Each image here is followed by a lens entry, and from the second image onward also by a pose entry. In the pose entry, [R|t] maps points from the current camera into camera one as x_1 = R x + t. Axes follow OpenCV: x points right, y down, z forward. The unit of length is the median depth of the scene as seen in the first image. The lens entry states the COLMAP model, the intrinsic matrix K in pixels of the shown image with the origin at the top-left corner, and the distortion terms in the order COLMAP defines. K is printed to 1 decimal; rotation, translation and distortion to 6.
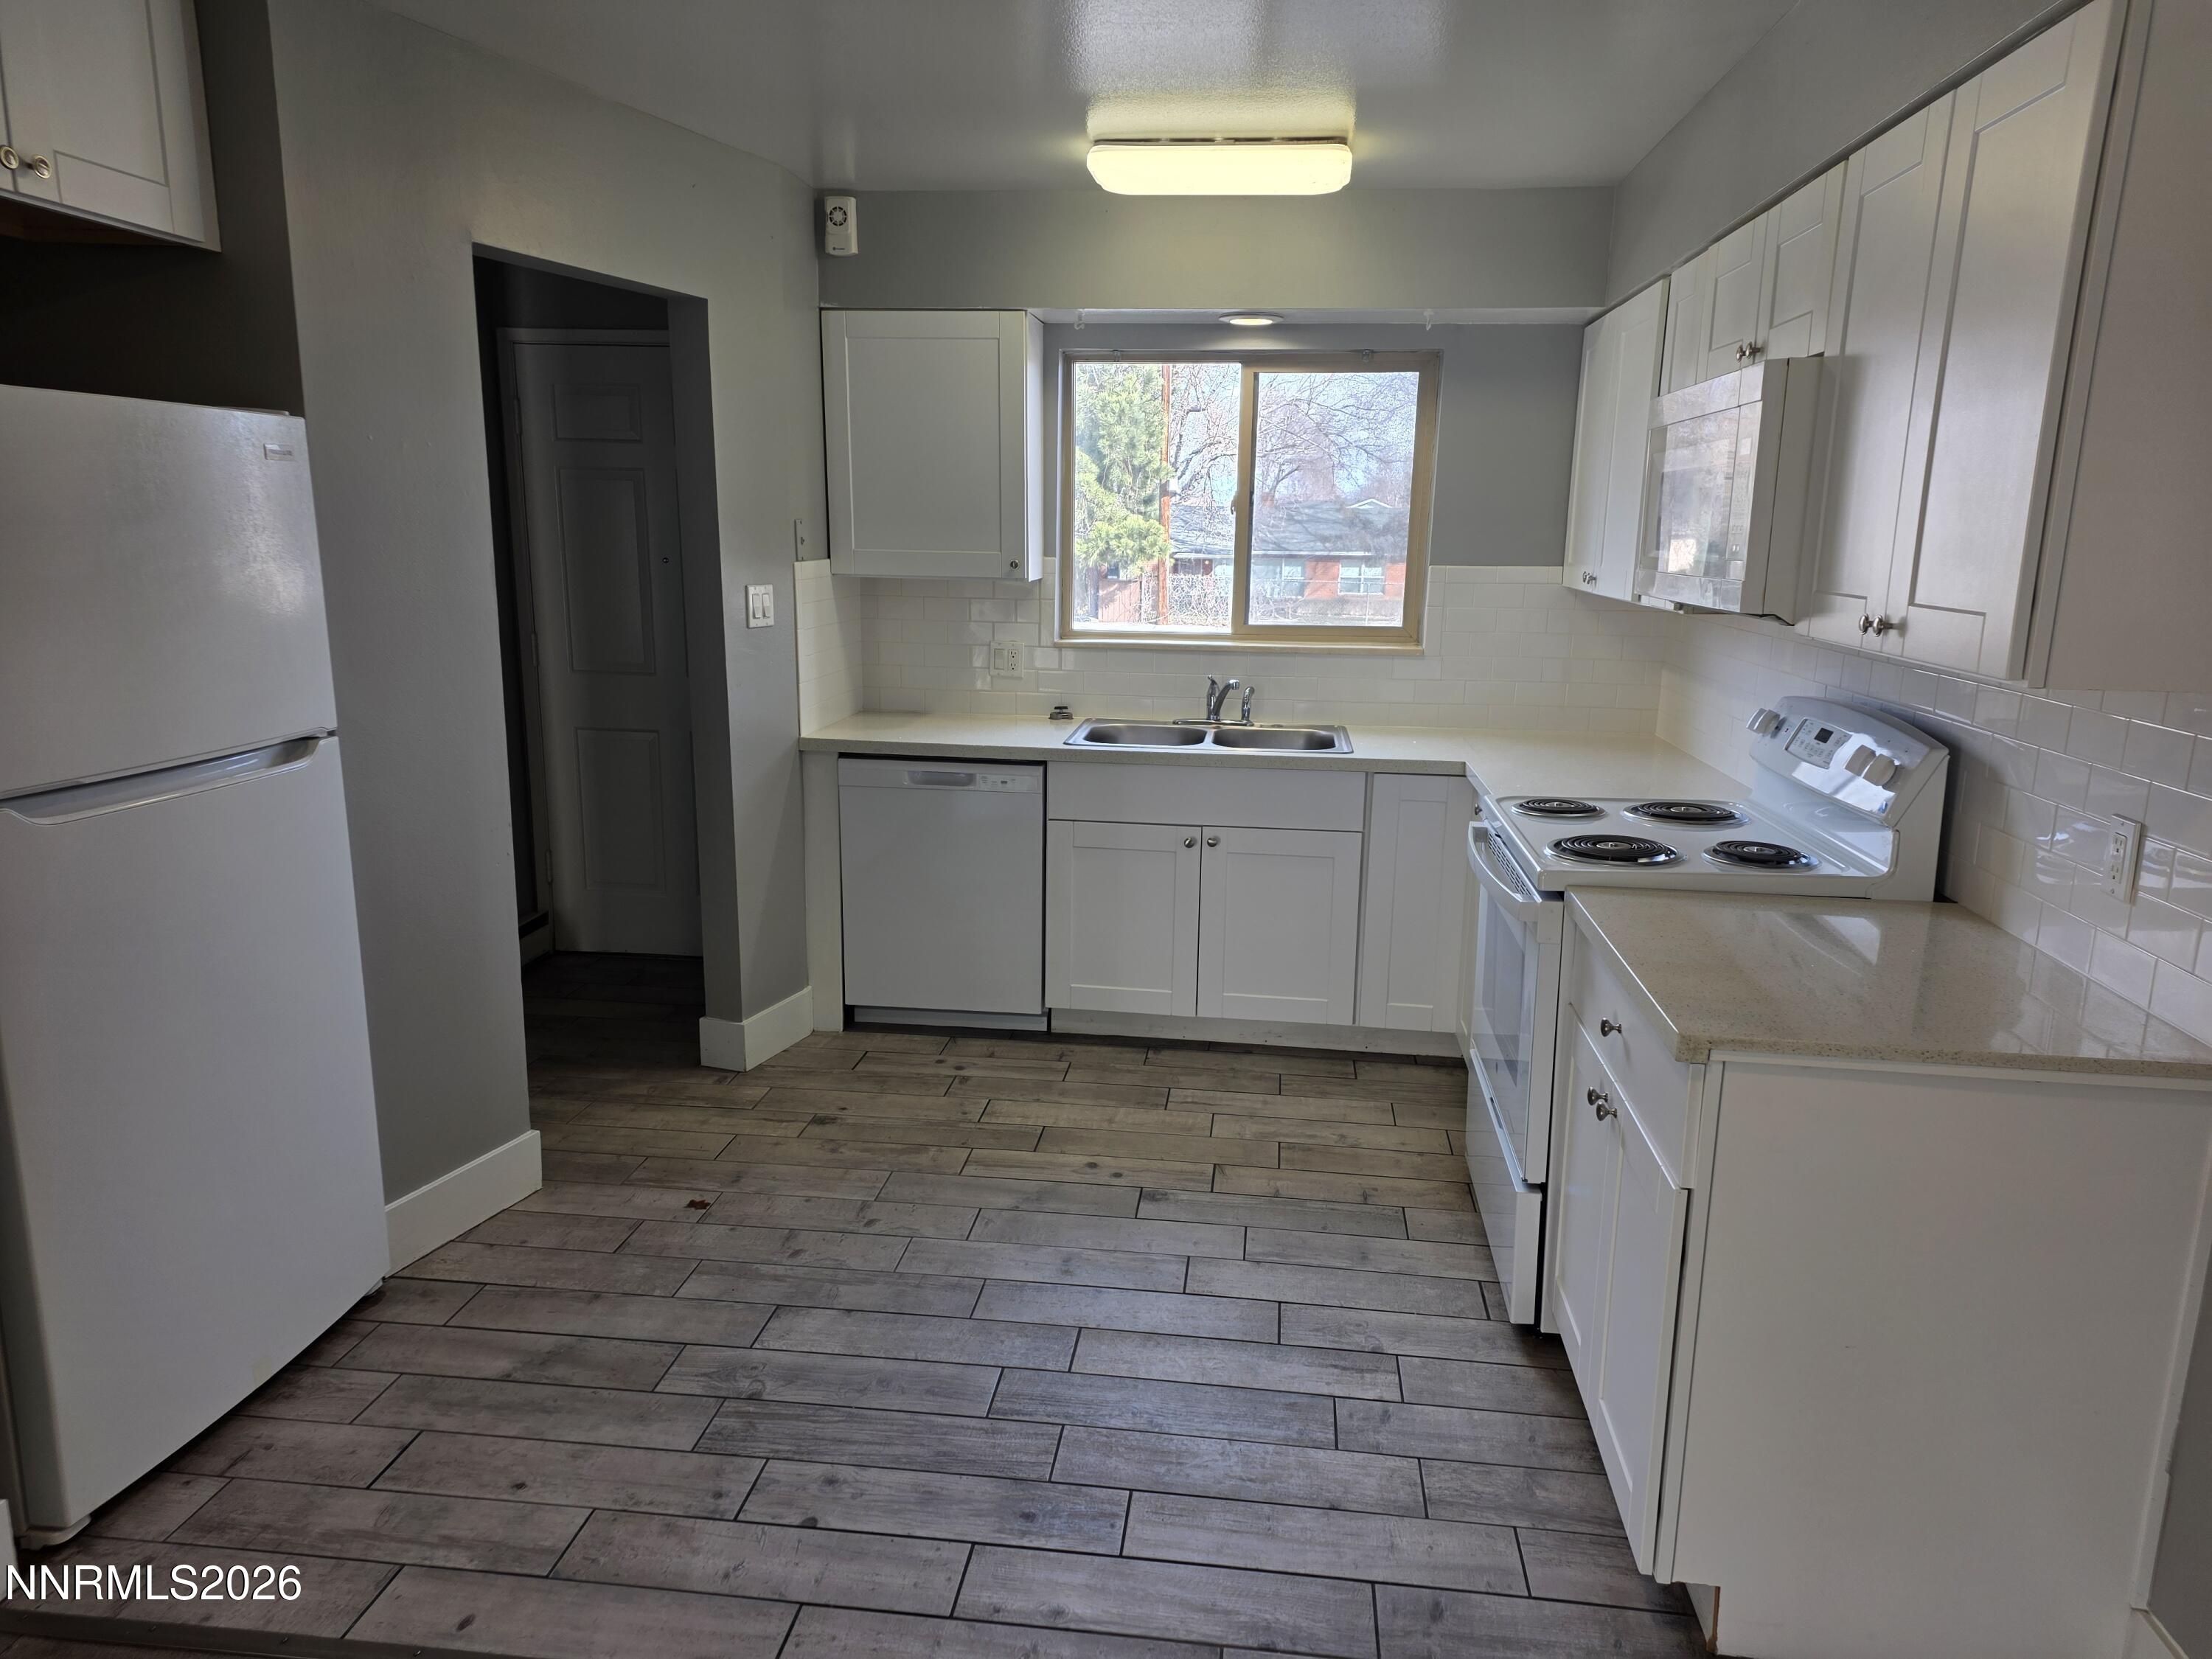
lens RADIAL K [[1469.5, 0, 1106.0], [0, 1469.5, 829.5], [0, 0, 1]] dist [0.009400, 0.002370]
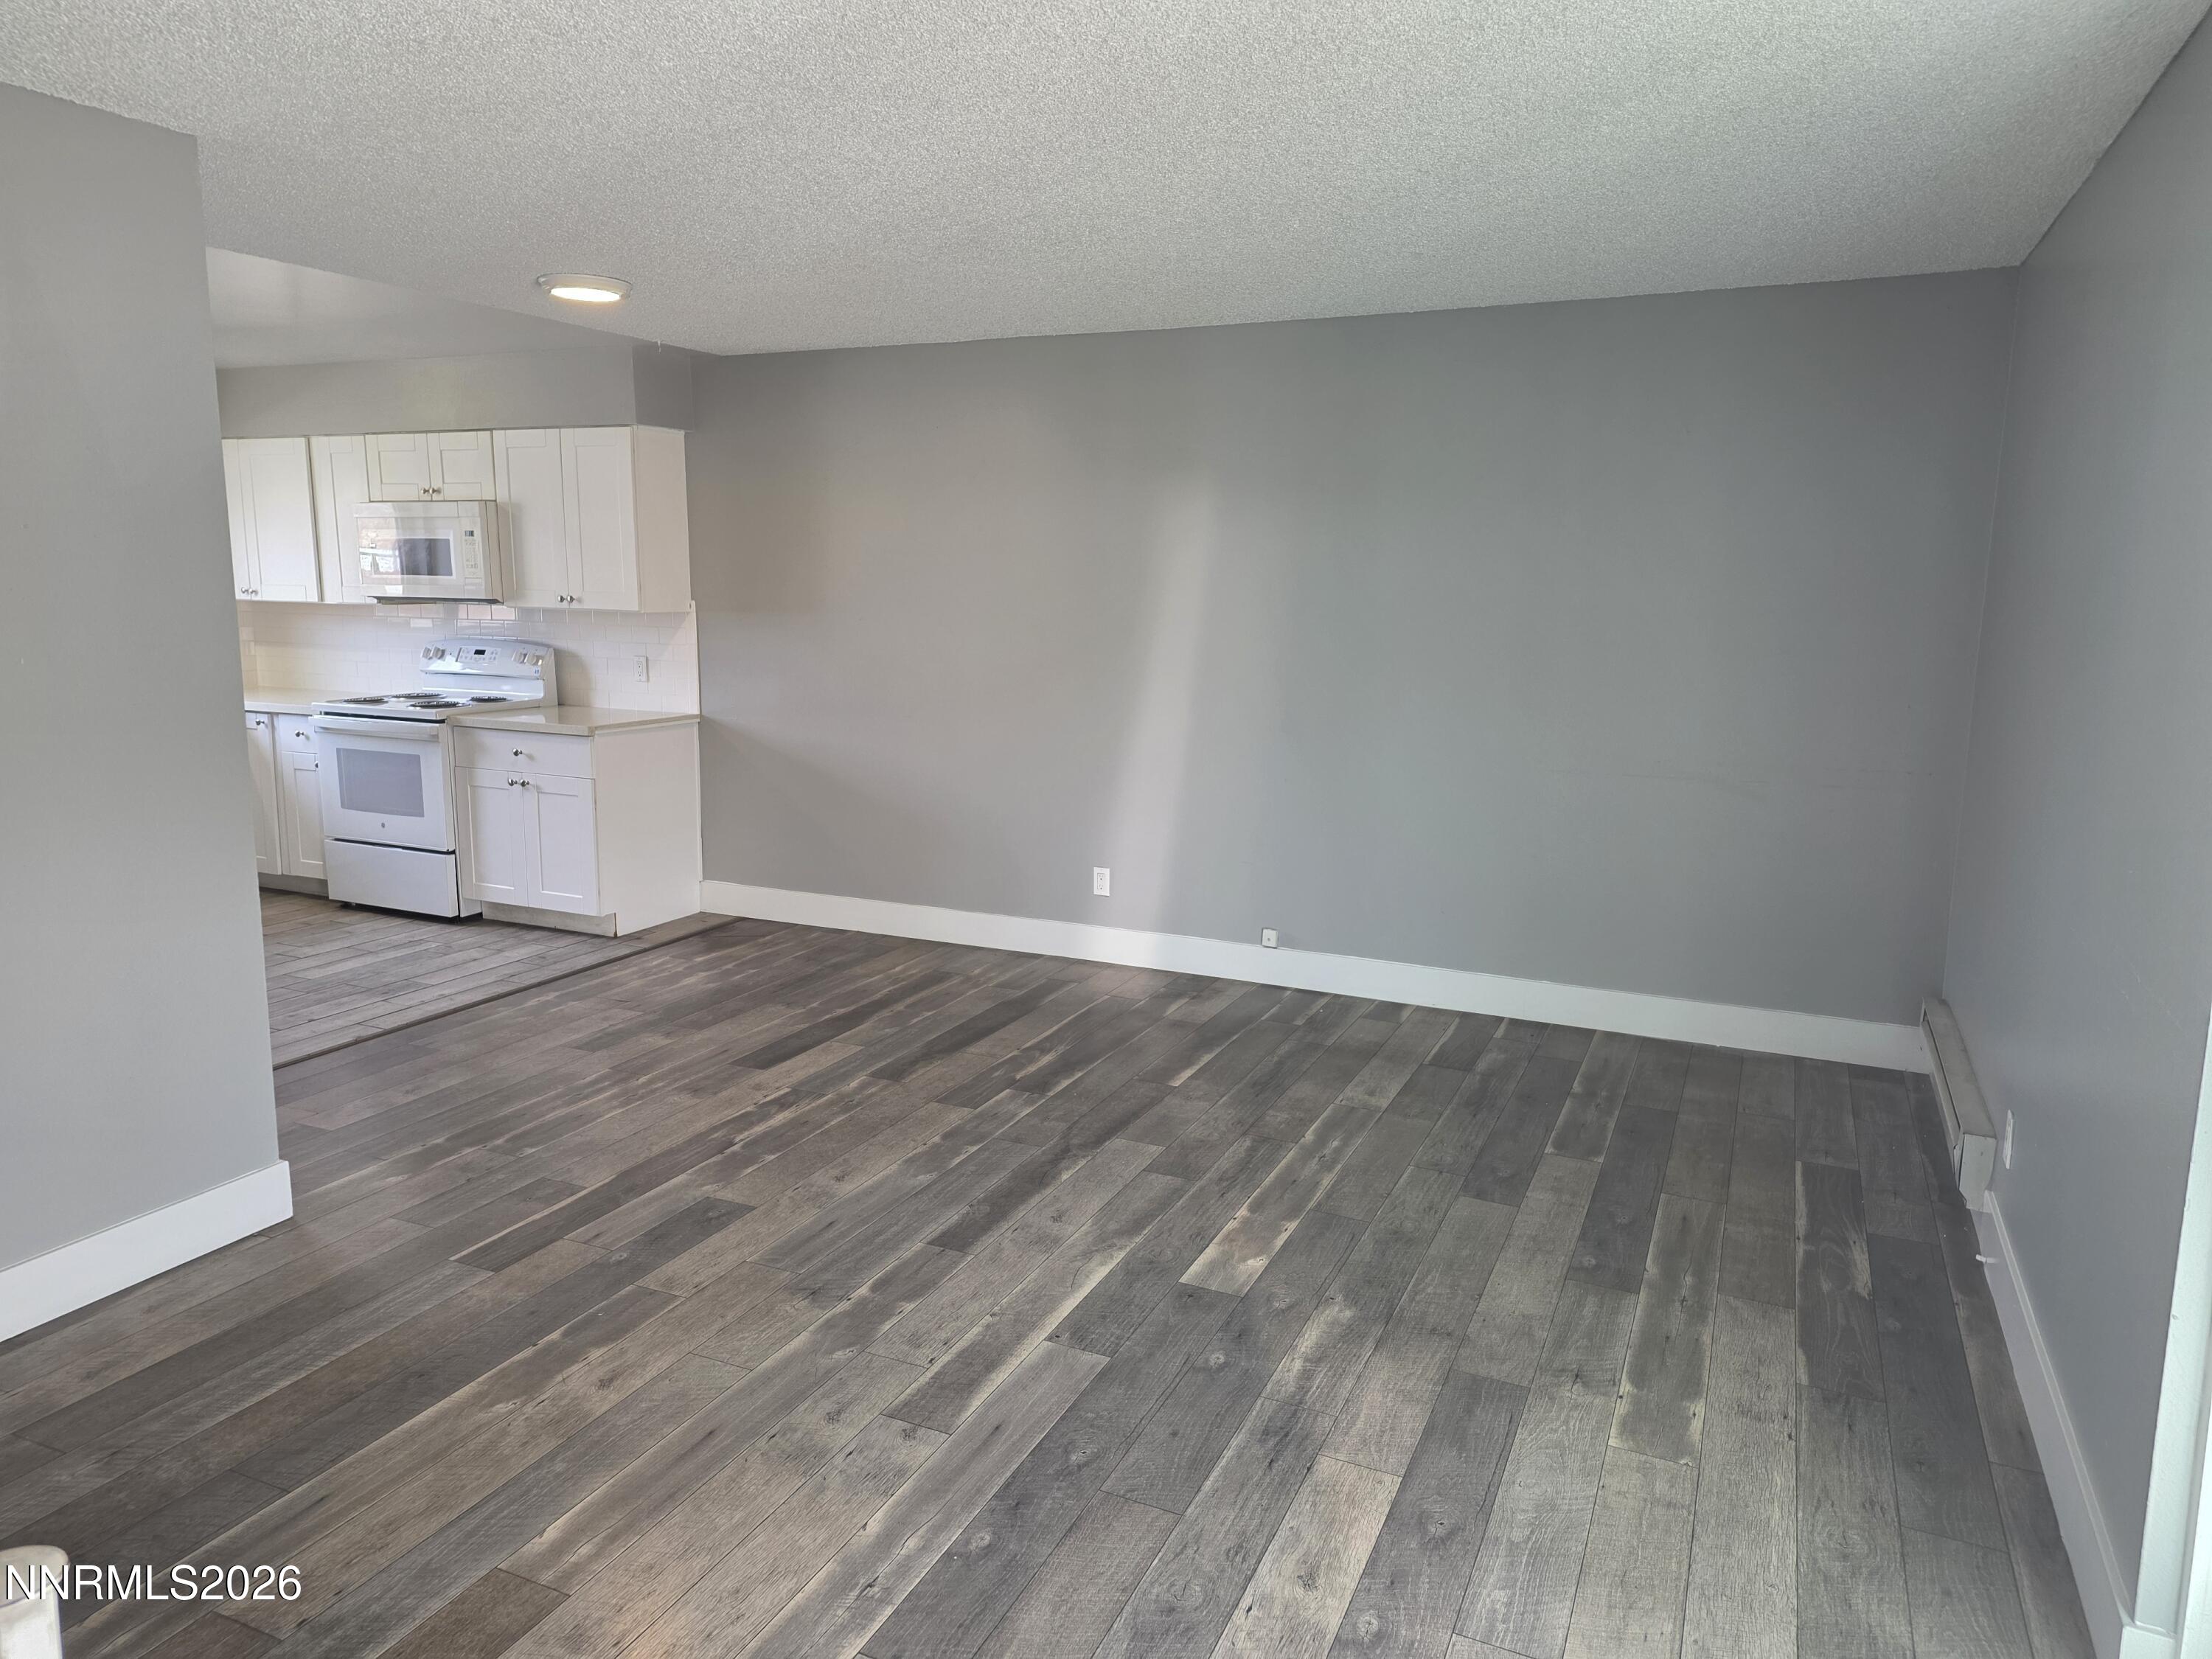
lens RADIAL K [[1469.5, 0, 1106.0], [0, 1469.5, 829.5], [0, 0, 1]] dist [0.009400, 0.002370]
pose [[0.309164, -0.168091, 0.936036, -1.839190], [0.196269, 0.974344, 0.110145, 0.184809], [-0.930535, 0.149662, 0.334223, -0.872615]]
